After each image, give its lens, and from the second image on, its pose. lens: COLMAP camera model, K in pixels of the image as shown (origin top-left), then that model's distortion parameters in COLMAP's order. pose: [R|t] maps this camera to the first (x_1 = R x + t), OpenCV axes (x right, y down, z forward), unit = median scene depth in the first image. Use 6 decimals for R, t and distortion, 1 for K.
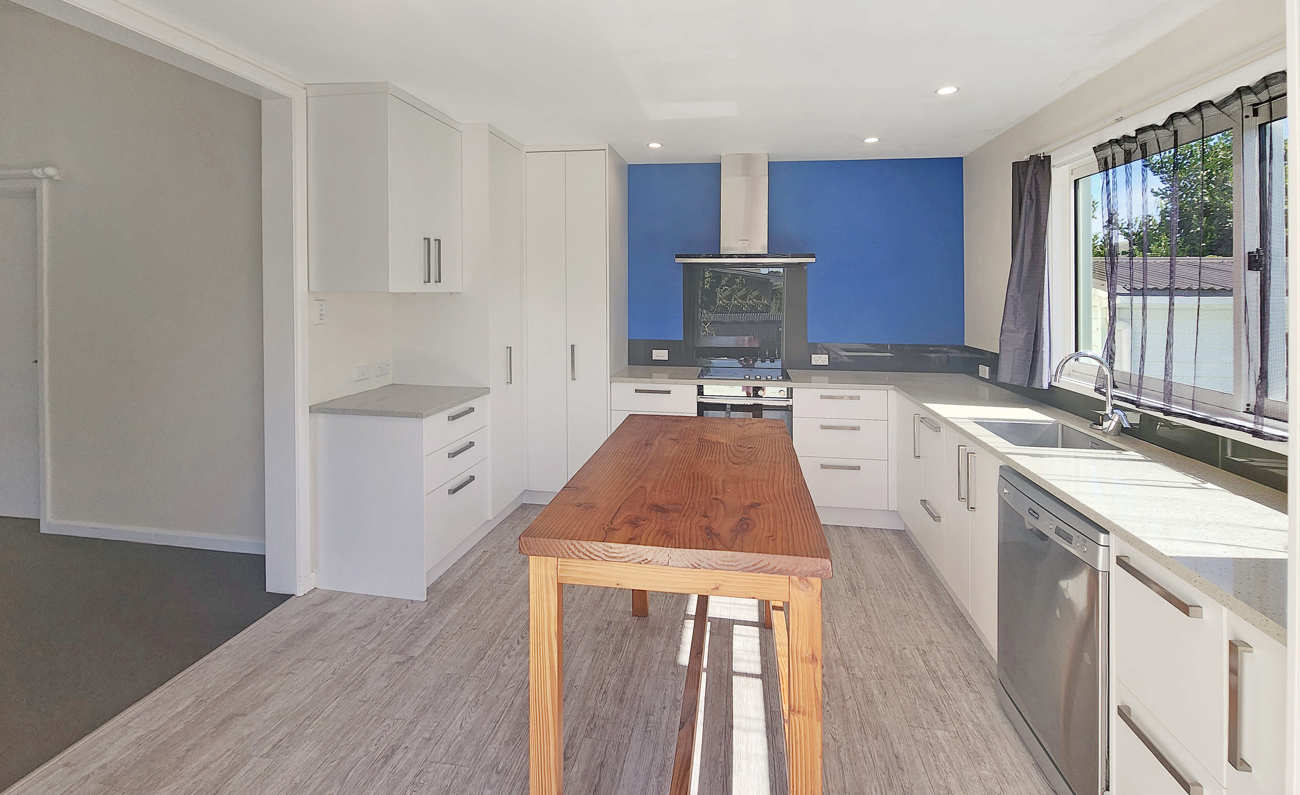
lens RADIAL K [[579.7, 0, 646.9], [0, 579.7, 294.1], [0, 0, 1]] dist [-0.001056, -0.000043]
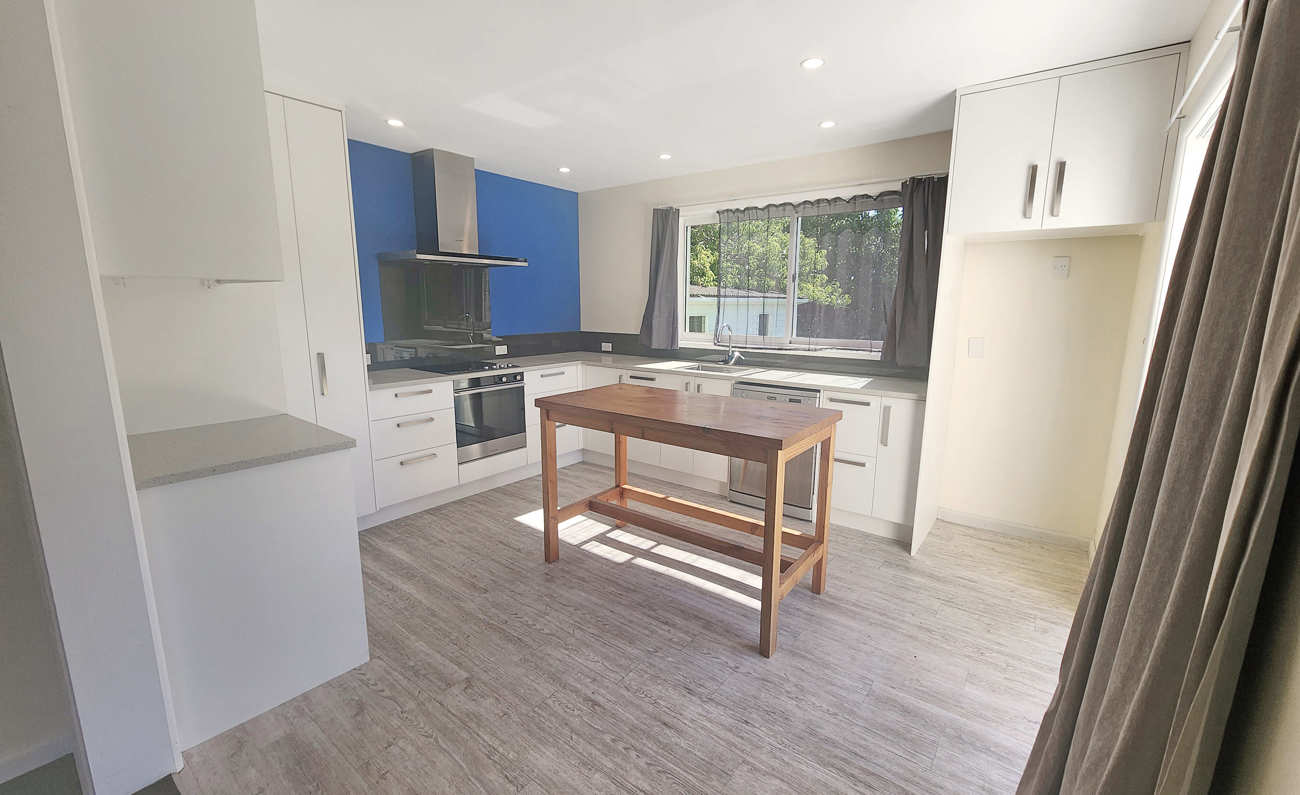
lens RADIAL K [[548.5, 0, 650.0], [0, 548.5, 397.5], [0, 0, 1]] dist [-0.001536, -0.000231]
pose [[0.464533, -0.153263, 0.872192, -0.648848], [0.002227, 0.985109, 0.171919, 0.019445], [-0.885553, -0.077919, 0.457957, 0.247269]]
